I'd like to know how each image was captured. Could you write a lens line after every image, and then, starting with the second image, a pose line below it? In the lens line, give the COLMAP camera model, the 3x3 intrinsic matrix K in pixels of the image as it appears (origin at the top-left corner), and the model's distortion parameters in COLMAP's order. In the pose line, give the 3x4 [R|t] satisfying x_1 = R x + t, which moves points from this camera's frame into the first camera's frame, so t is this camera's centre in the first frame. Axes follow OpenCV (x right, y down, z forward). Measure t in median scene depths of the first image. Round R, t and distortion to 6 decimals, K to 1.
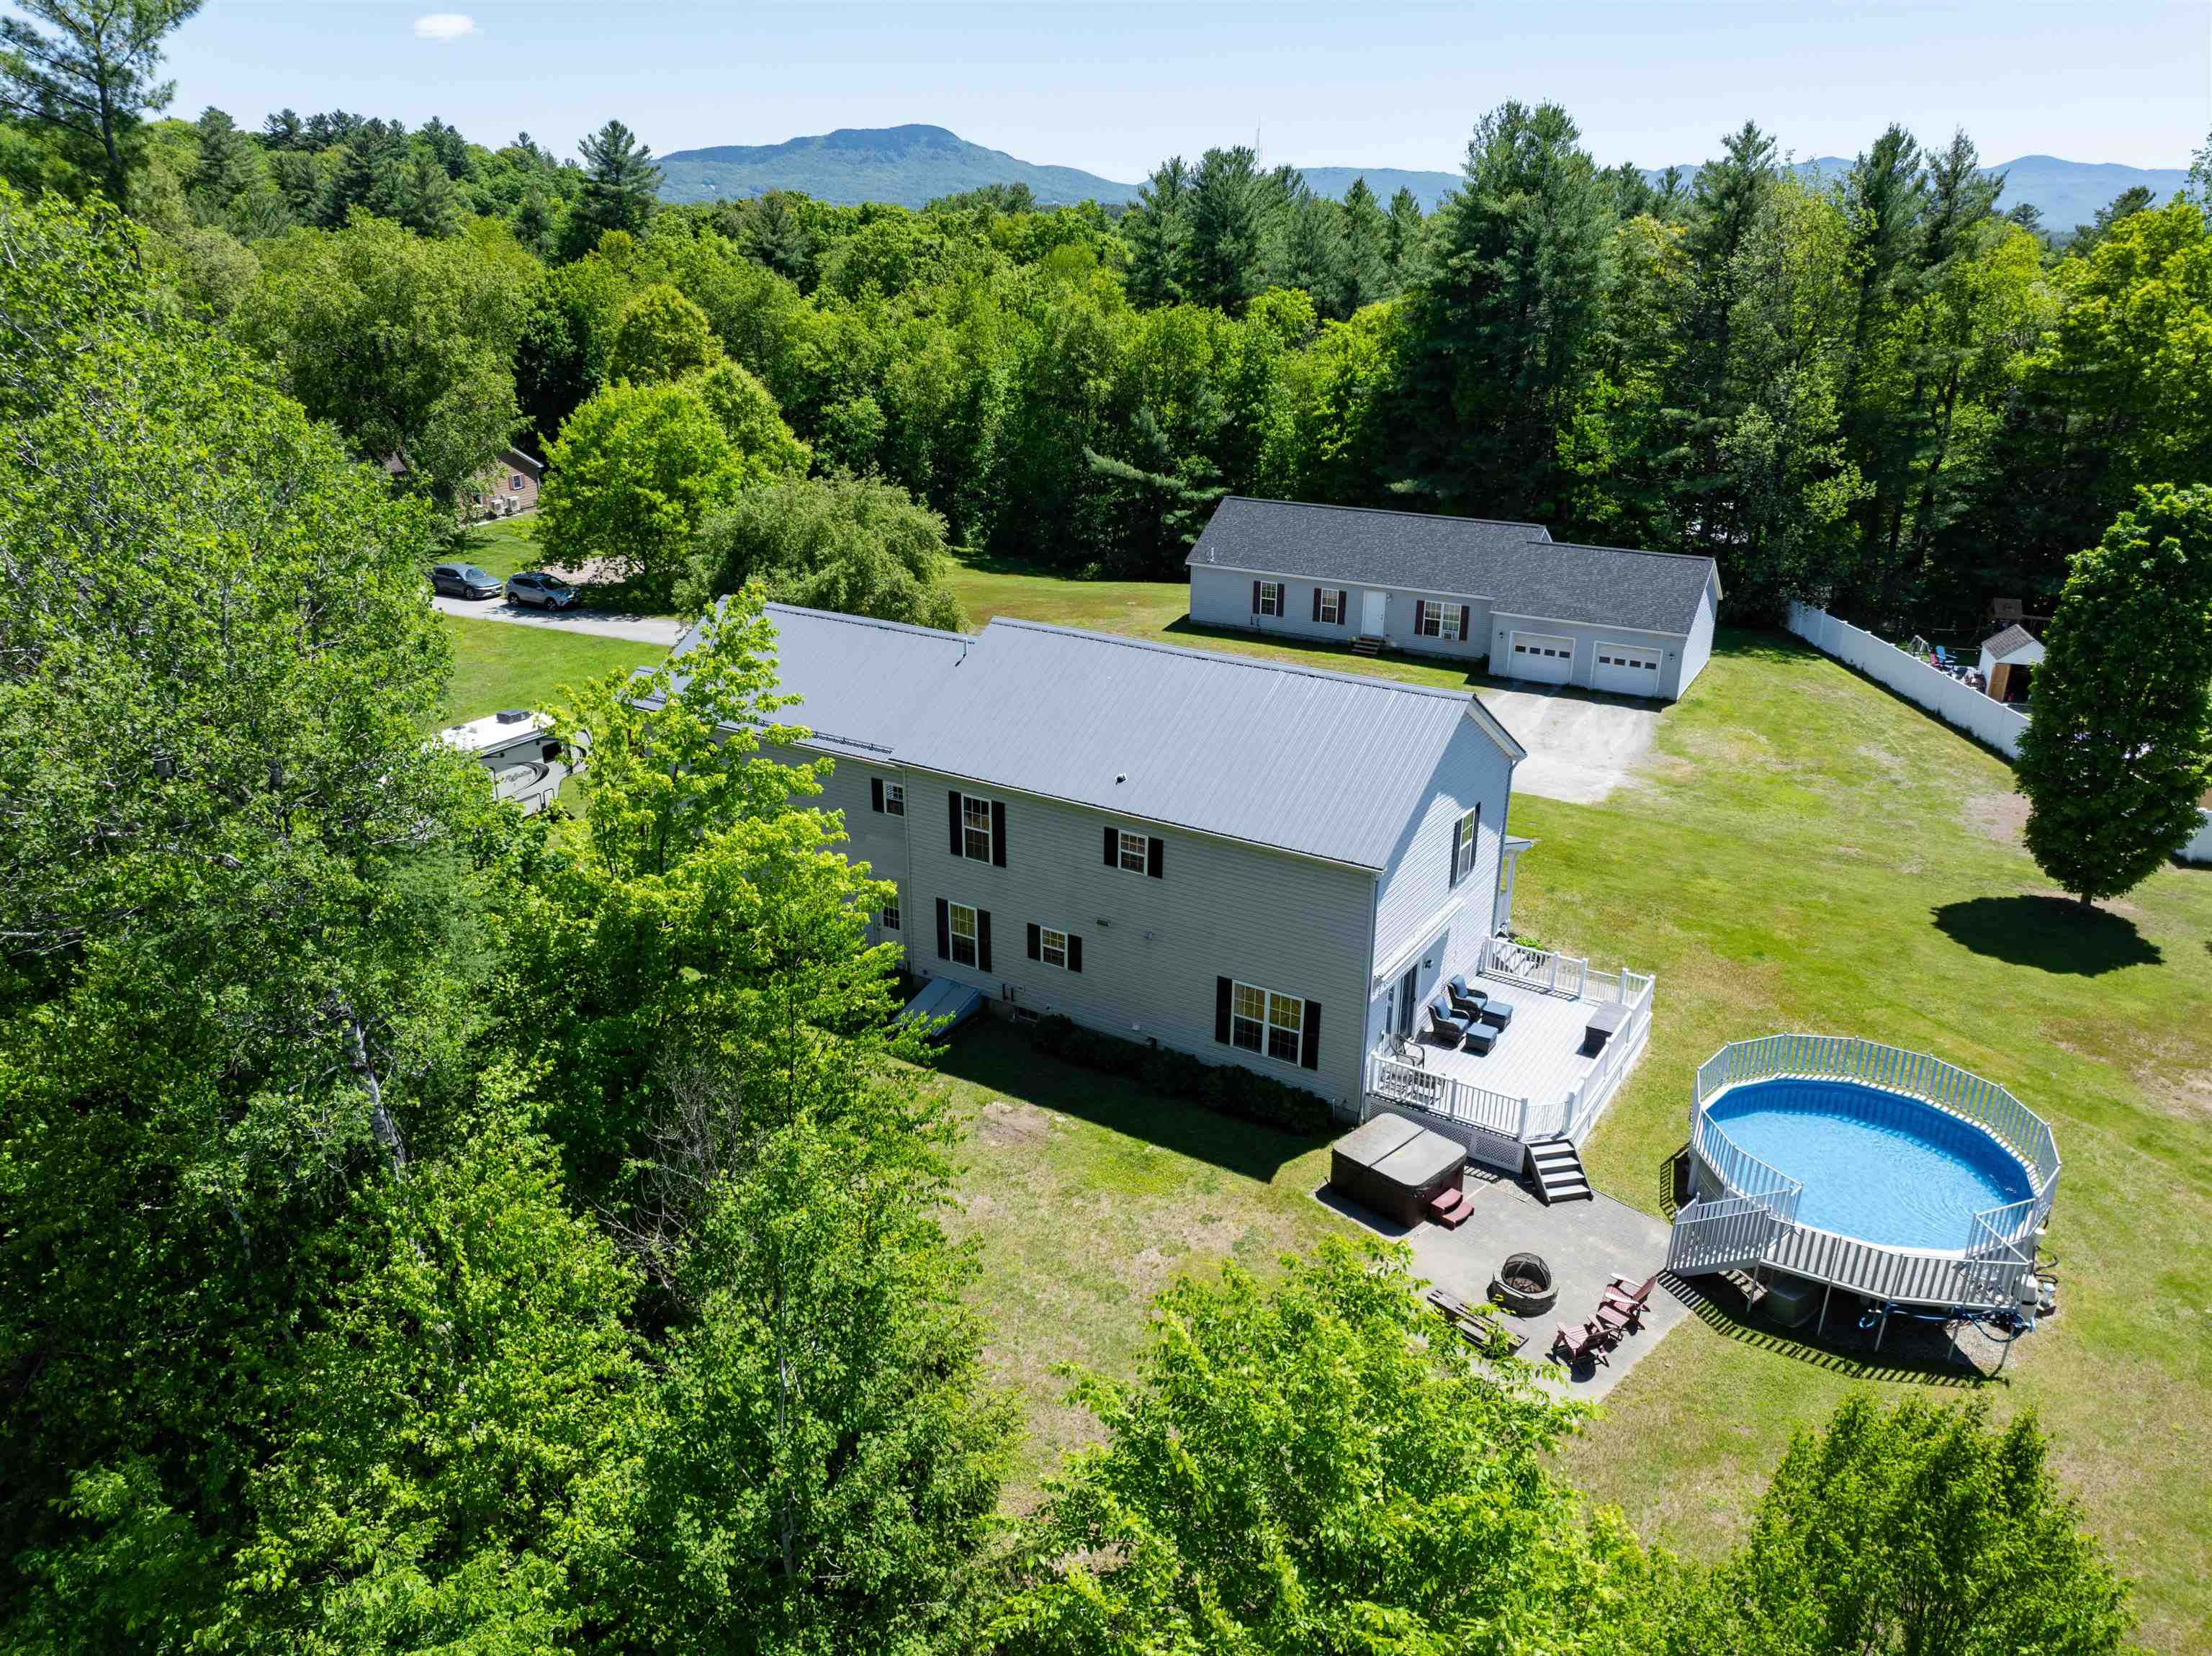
lens RADIAL K [[1543.8, 0, 1113.3], [0, 1543.8, 829.2], [0, 0, 1]] dist [-0.034089, 0.002105]
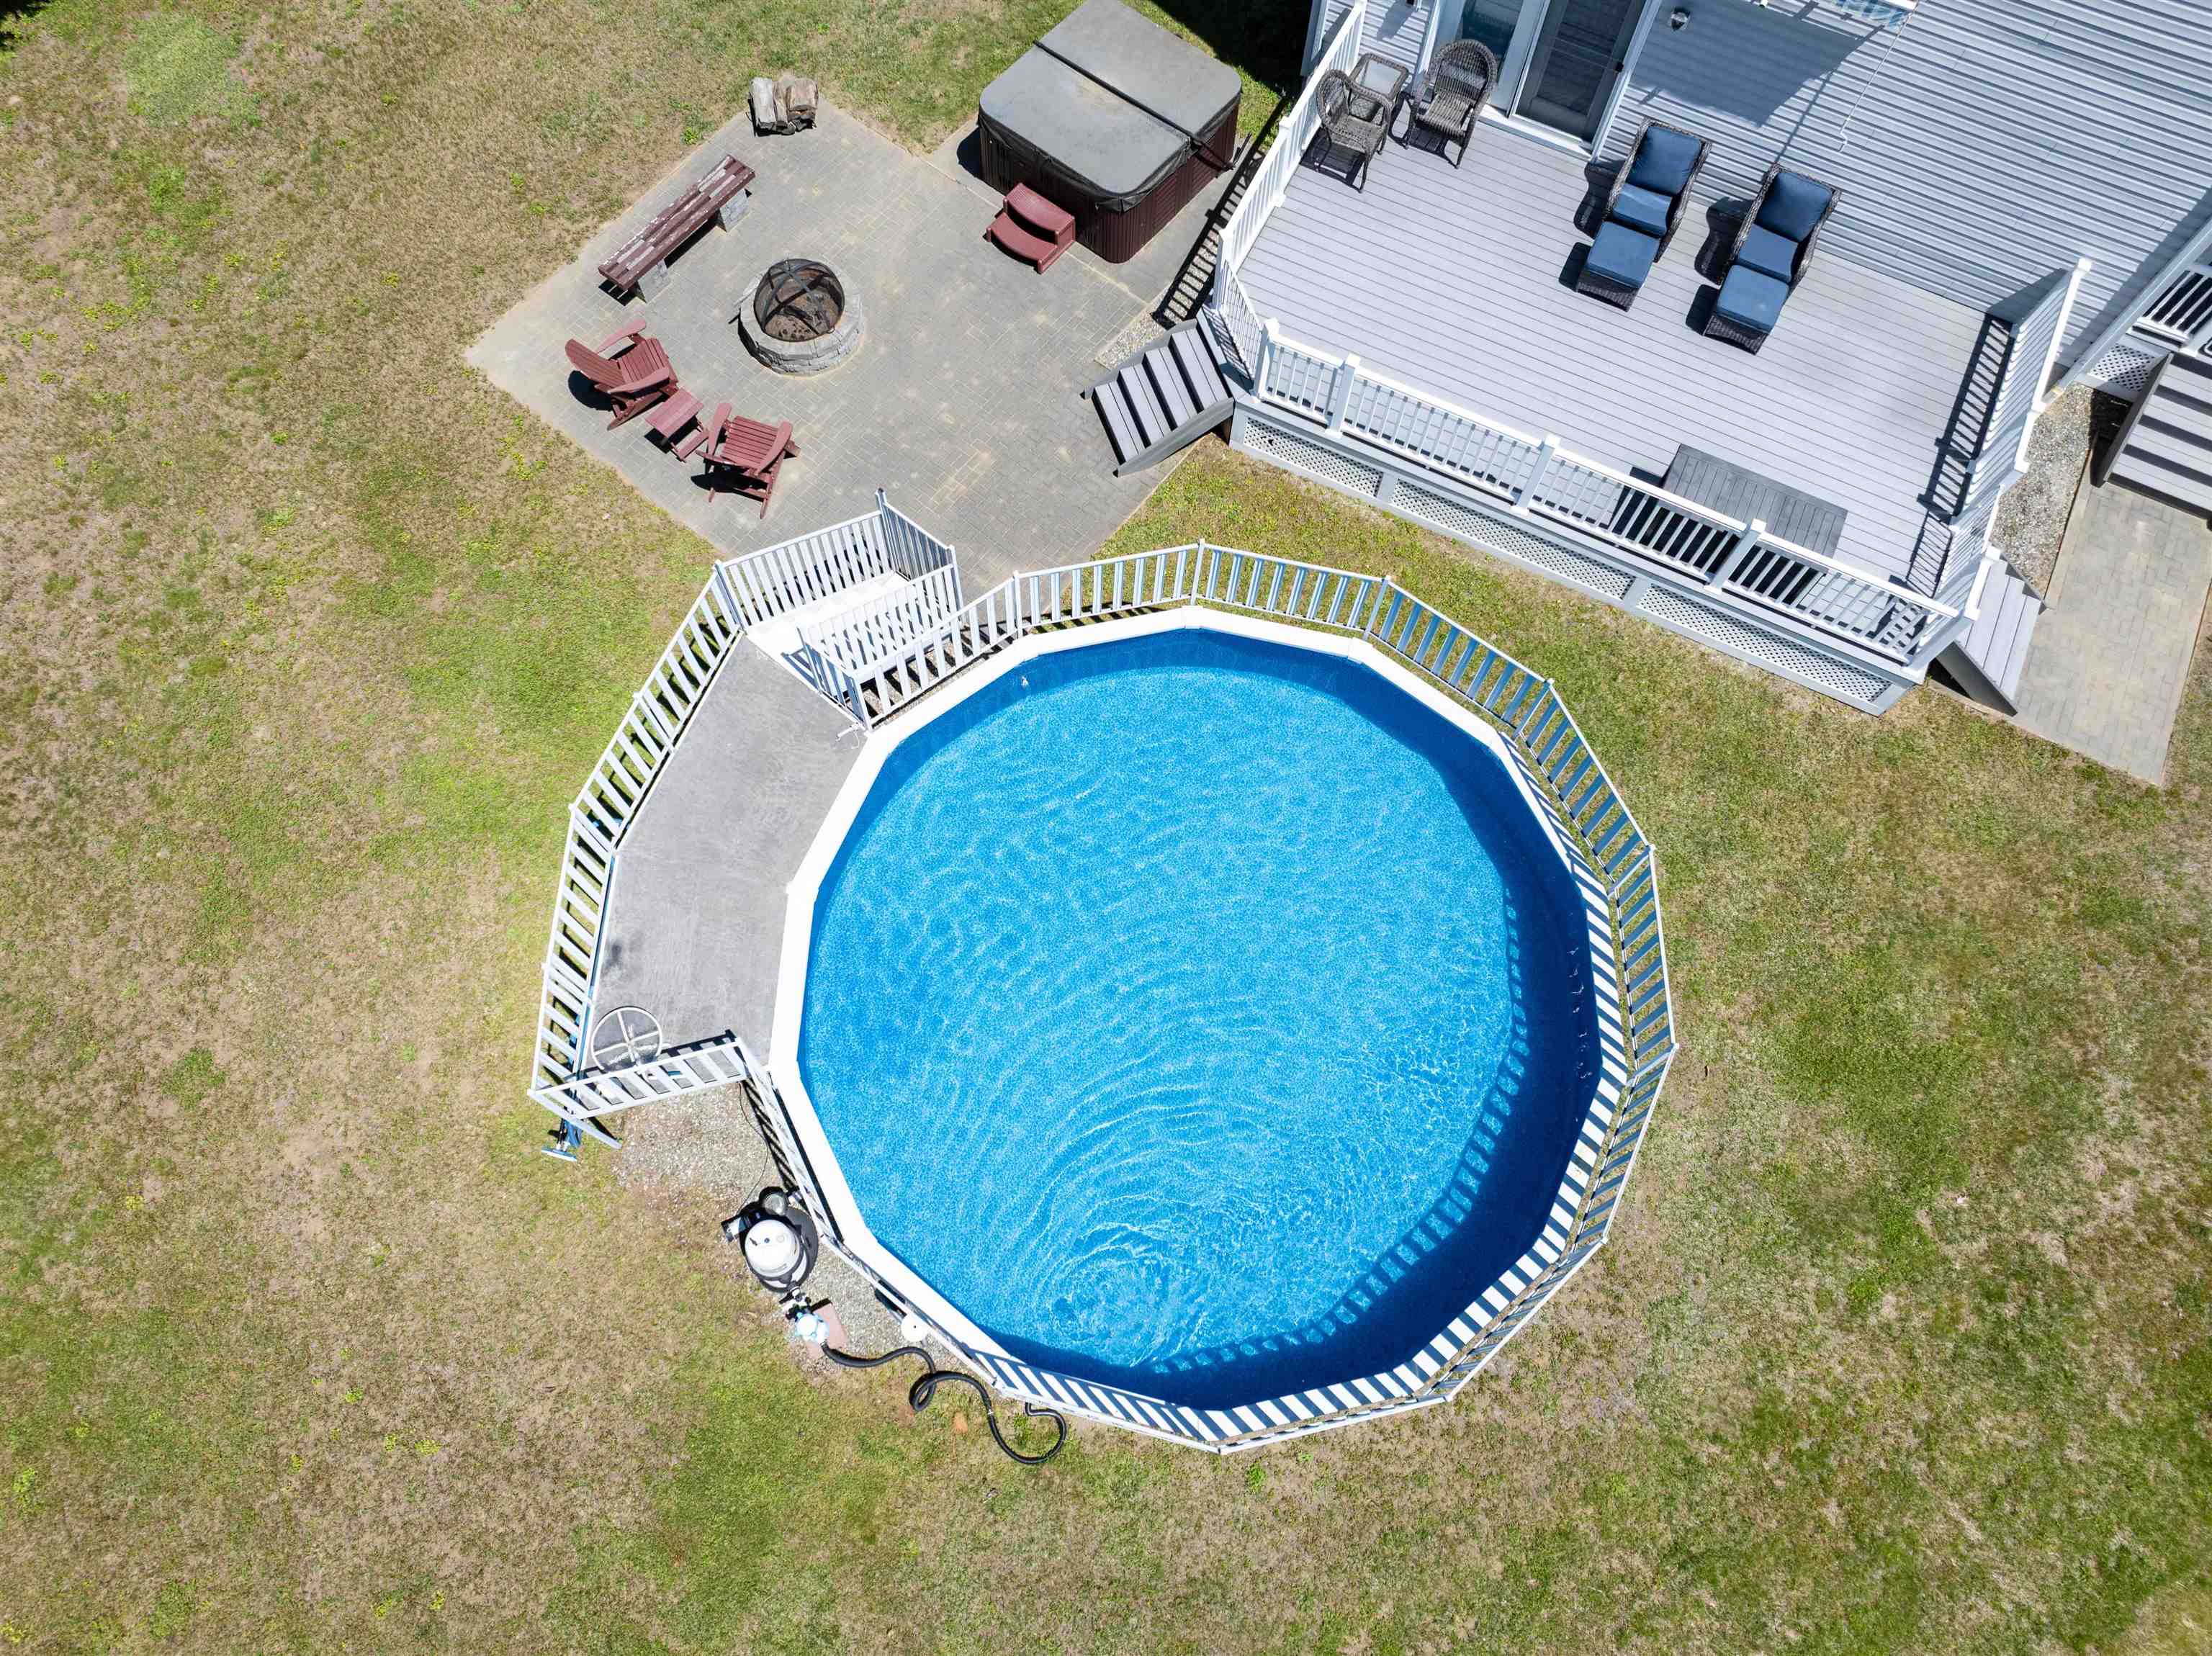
lens RADIAL K [[1568.1, 0, 1110.1], [0, 1568.1, 833.1], [0, 0, 1]] dist [-0.057551, 0.030561]
pose [[0.114338, 0.922142, -0.369569, 0.255353], [-0.372297, 0.384671, 0.844644, -0.054330], [0.921044, 0.041015, 0.387293, 0.350740]]
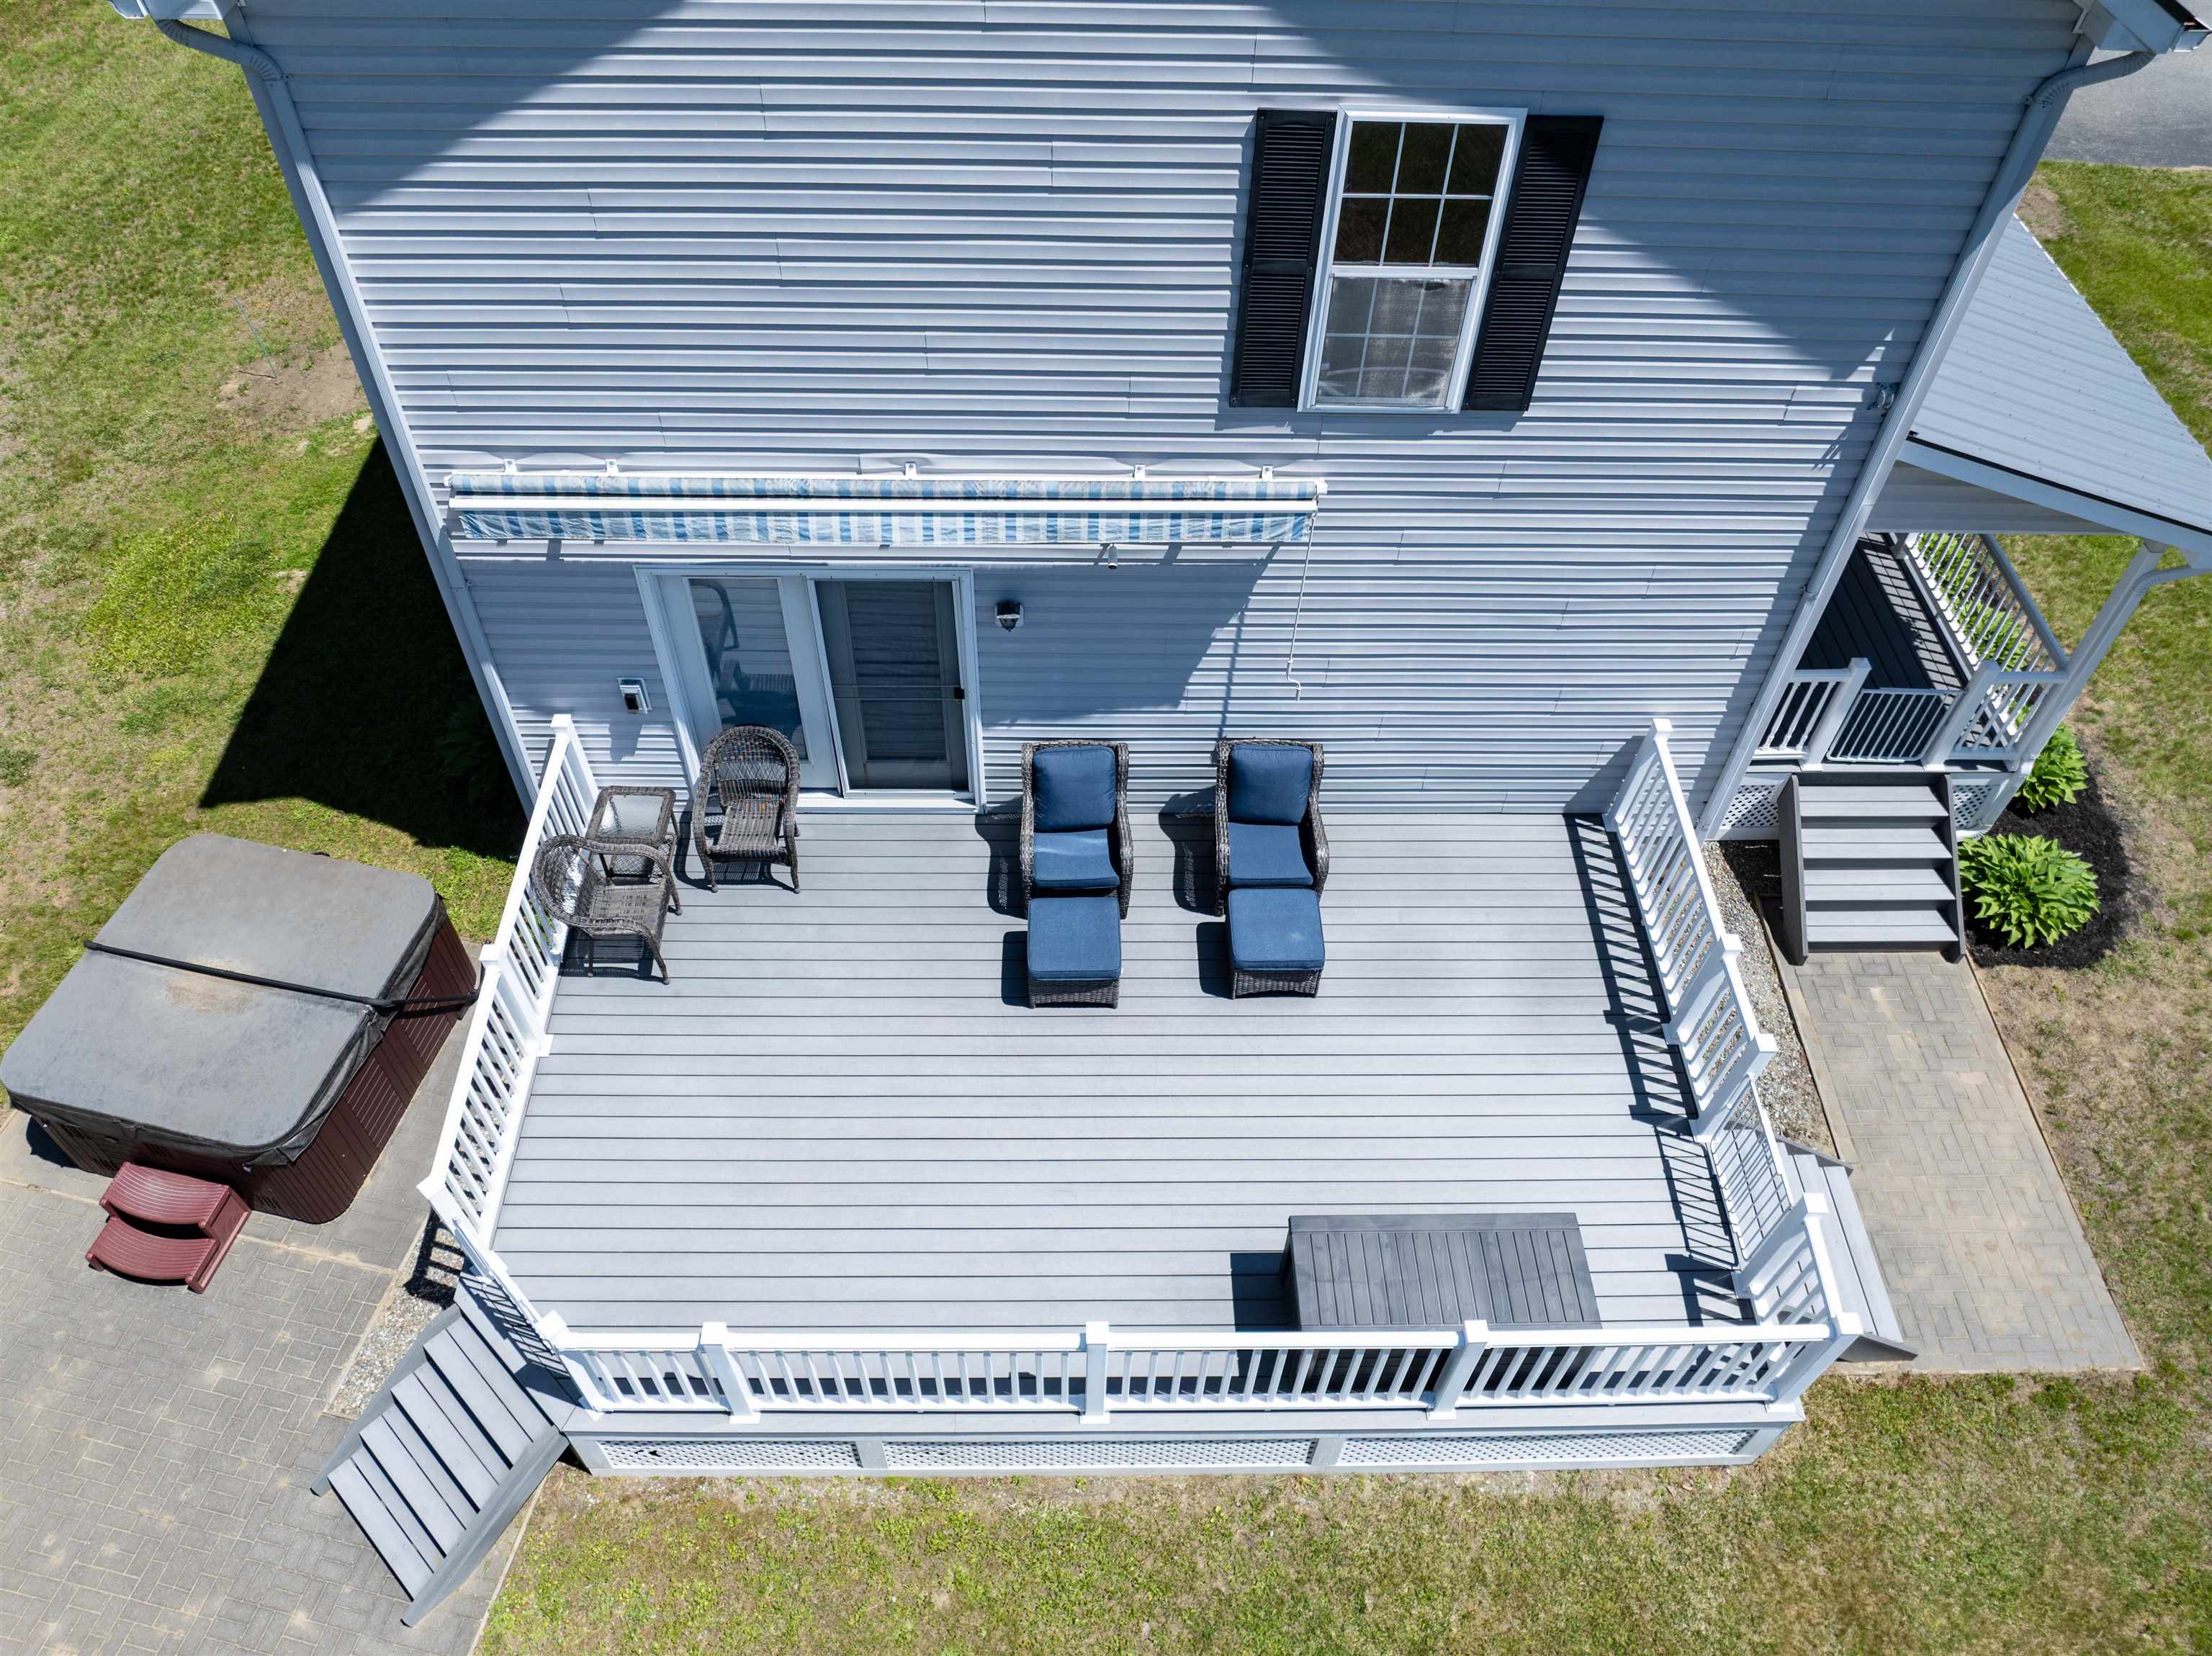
lens RADIAL K [[1582.8, 0, 1106.0], [0, 1582.8, 828.0], [0, 0, 1]] dist [-0.033168, -0.001984]
pose [[0.545740, 0.633376, -0.548637, 0.187462], [-0.311276, 0.761117, 0.569042, -0.022232], [0.777995, -0.139771, 0.612526, 0.408819]]
